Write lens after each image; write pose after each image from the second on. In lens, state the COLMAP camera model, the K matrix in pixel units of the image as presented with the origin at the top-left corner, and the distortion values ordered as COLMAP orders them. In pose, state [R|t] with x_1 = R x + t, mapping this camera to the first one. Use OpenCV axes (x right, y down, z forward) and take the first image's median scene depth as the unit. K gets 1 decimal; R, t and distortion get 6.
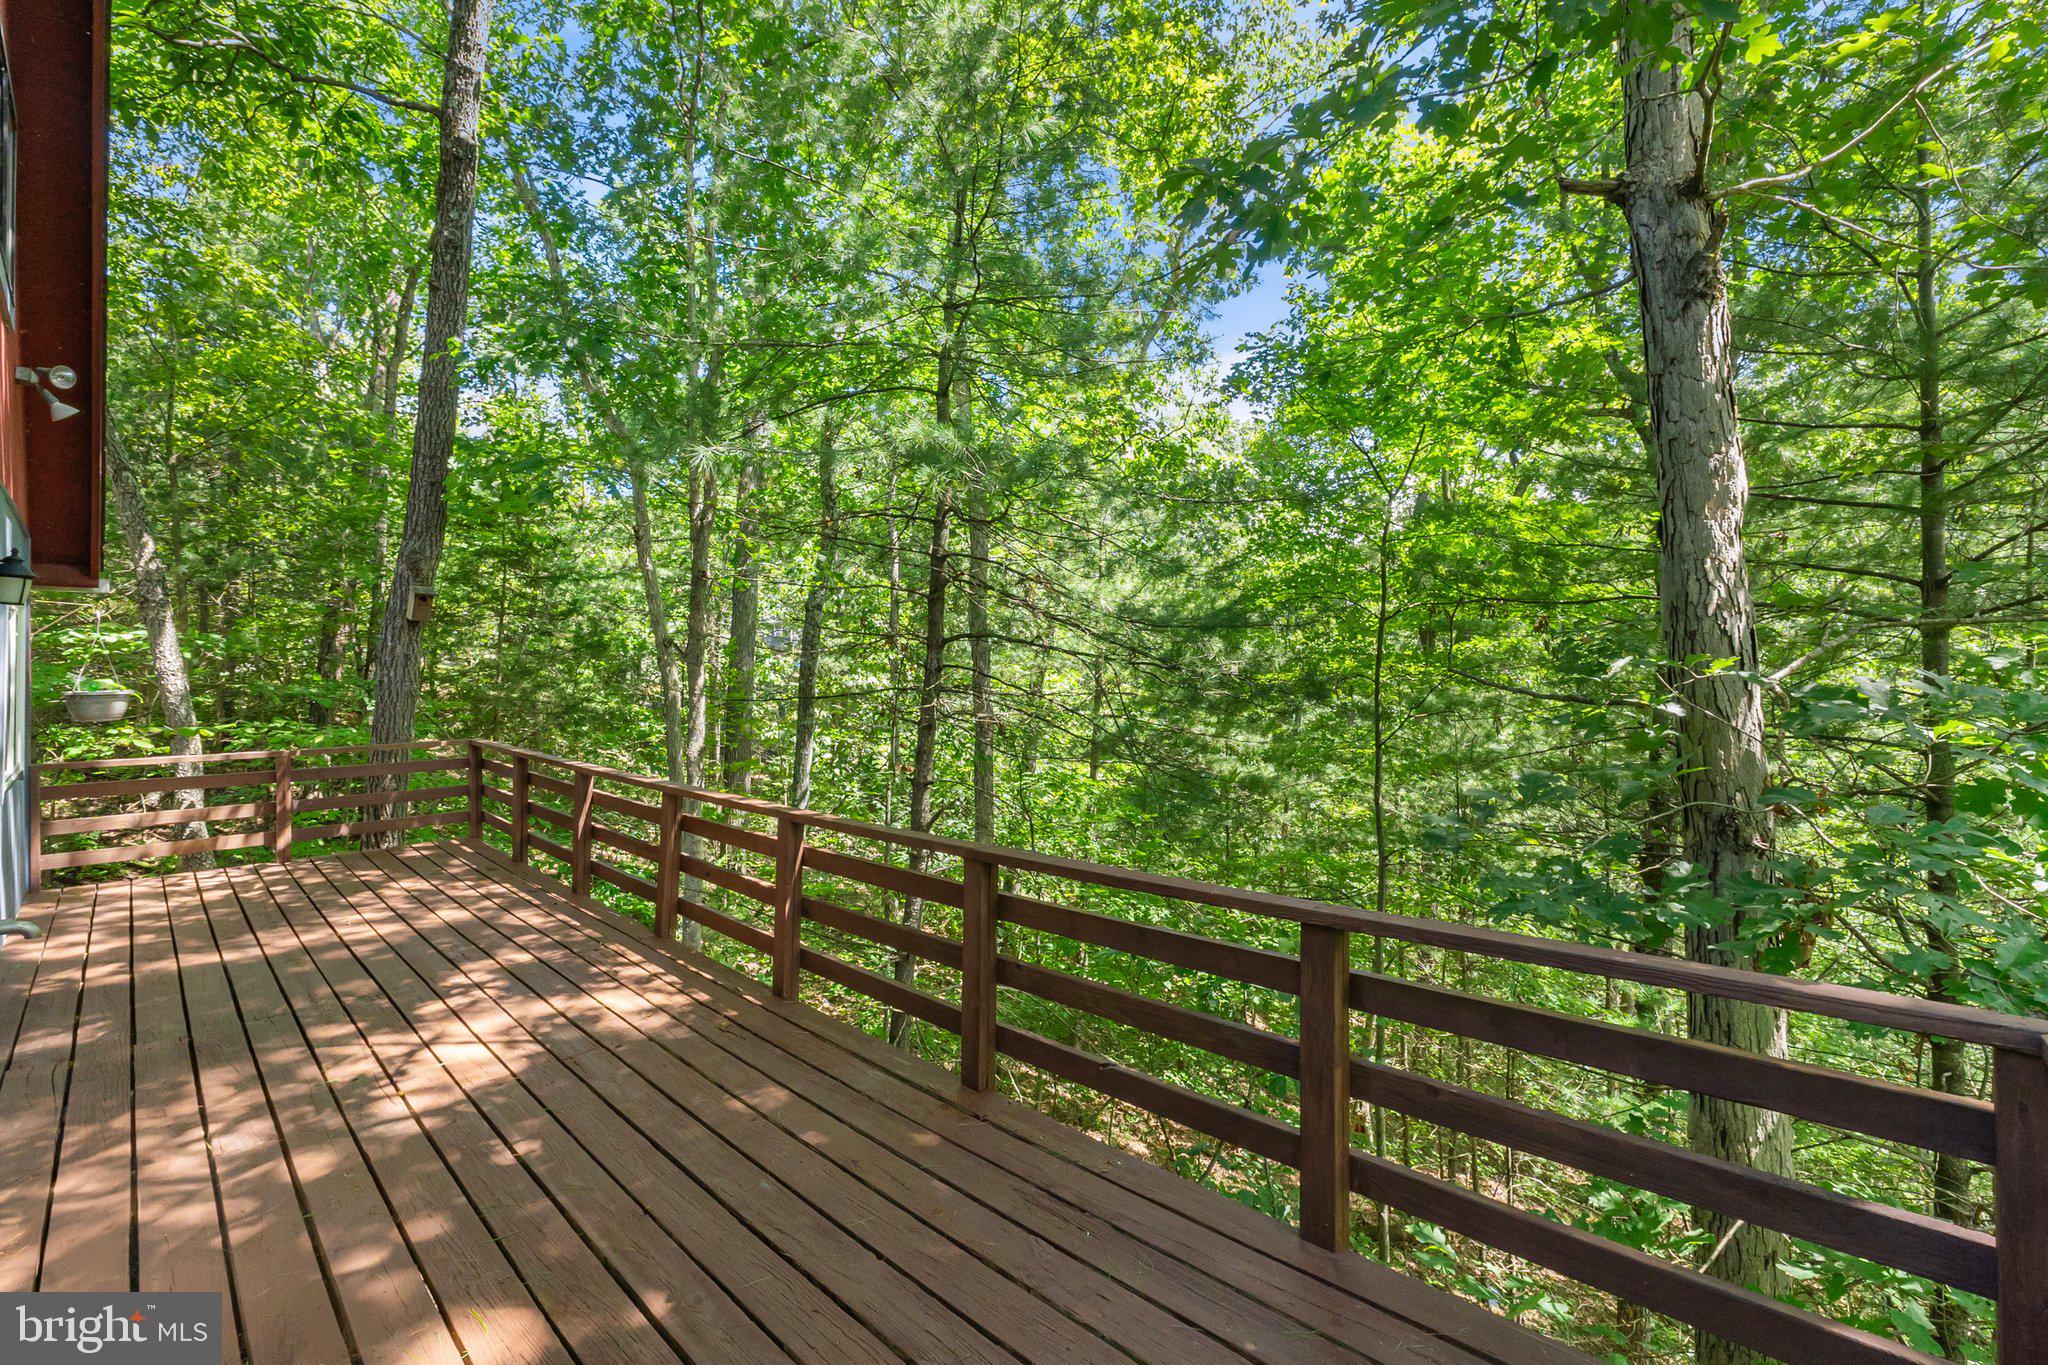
lens RADIAL K [[865.4, 0, 1024.7], [0, 865.4, 666.7], [0, 0, 1]] dist [-0.000649, -0.004094]
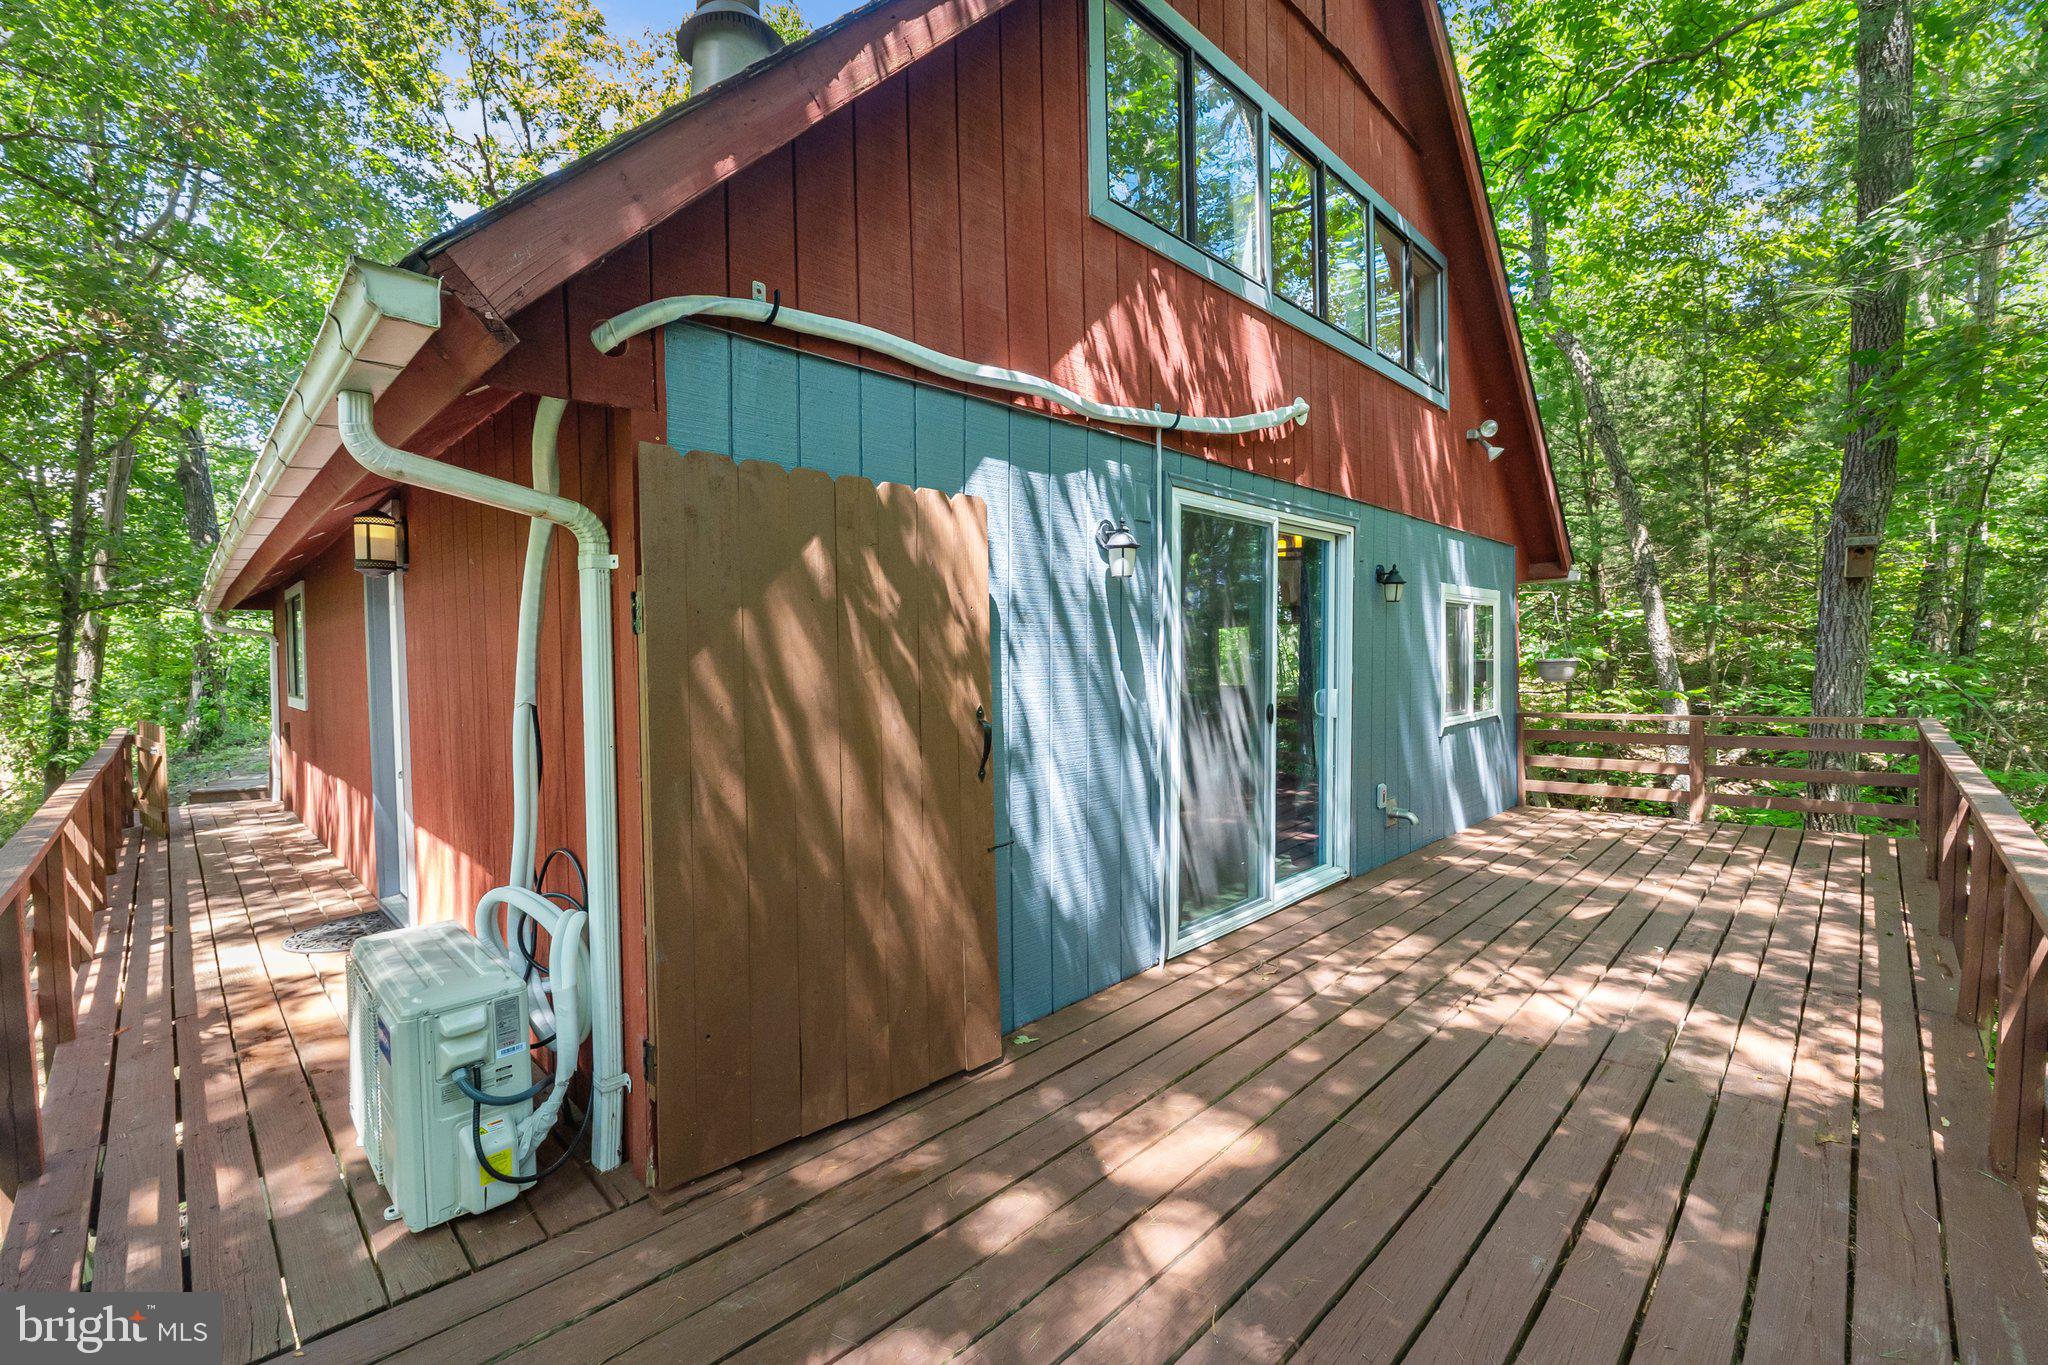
lens RADIAL K [[868.3, 0, 1021.8], [0, 868.3, 678.4], [0, 0, 1]] dist [-0.007474, -0.000656]
pose [[-0.001267, 0.031278, -0.999510, 0.324045], [0.016312, 0.999378, 0.031253, 0.008312], [0.999866, -0.016264, -0.001776, 0.331270]]
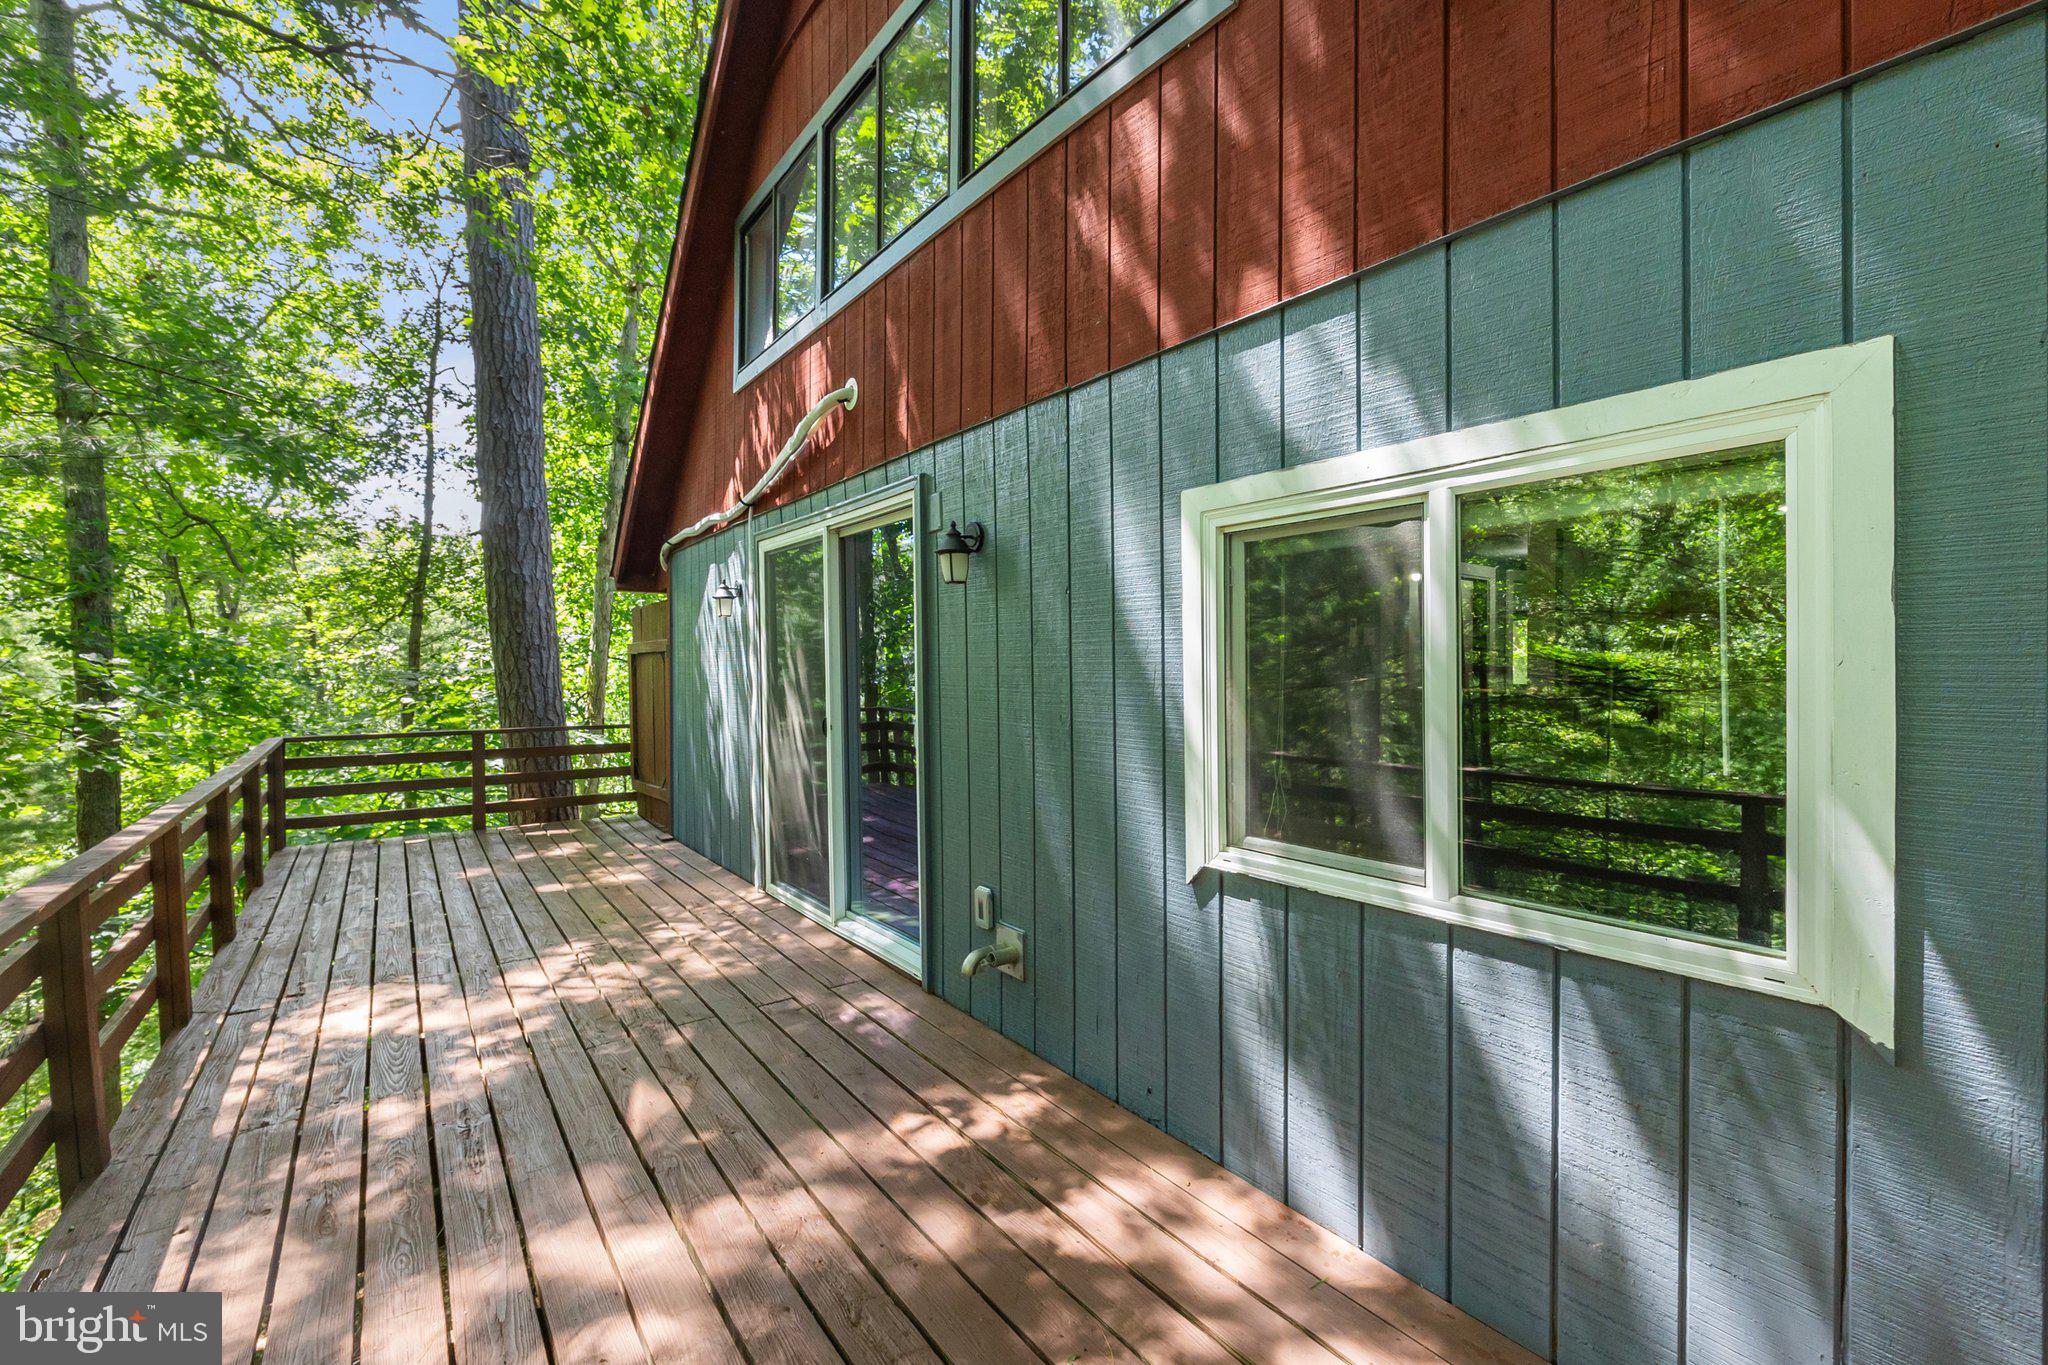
lens RADIAL K [[868.9, 0, 1024.0], [0, 868.9, 682.5], [0, 0, 1]] dist [-0.015465, -0.000430]
pose [[-0.986740, -0.002278, 0.162293, -1.324917], [-0.000066, 0.999907, 0.013629, 0.025234], [-0.162309, 0.013437, -0.986649, 1.792465]]
